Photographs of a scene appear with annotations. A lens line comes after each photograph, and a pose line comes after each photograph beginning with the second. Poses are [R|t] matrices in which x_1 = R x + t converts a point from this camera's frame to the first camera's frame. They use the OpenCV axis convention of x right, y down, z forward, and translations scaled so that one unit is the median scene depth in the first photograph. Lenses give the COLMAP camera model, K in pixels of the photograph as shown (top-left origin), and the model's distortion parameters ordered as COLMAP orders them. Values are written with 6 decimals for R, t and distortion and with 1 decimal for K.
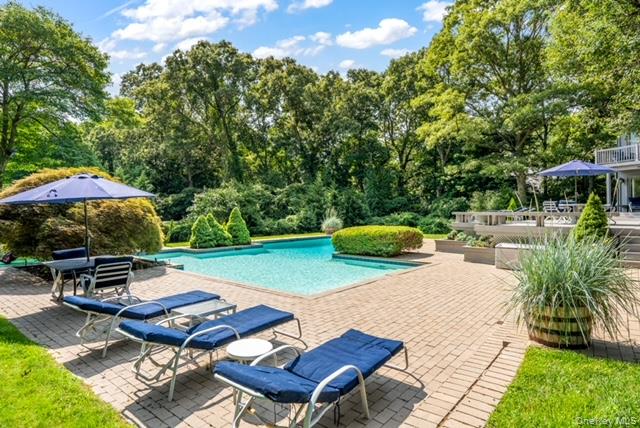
lens RADIAL K [[357.2, 0, 321.8], [0, 357.2, 212.1], [0, 0, 1]] dist [-0.022373, -0.000610]
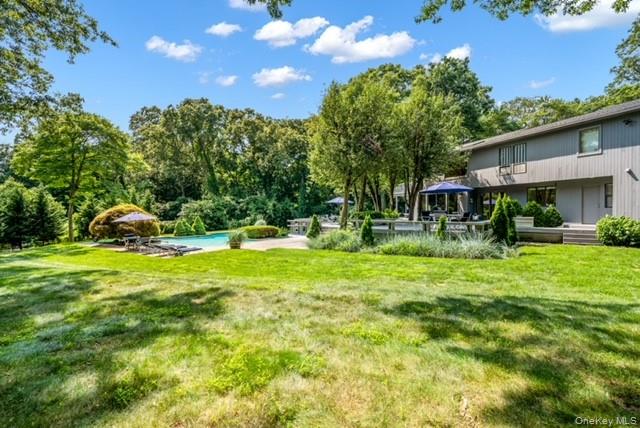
lens RADIAL K [[314.3, 0, 318.4], [0, 314.3, 216.5], [0, 0, 1]] dist [-0.000371, 0.000662]
pose [[0.999351, -0.002844, 0.035905, 0.154865], [0.002168, 0.999820, 0.018828, -0.018057], [-0.035952, -0.018738, 0.999178, -0.328505]]
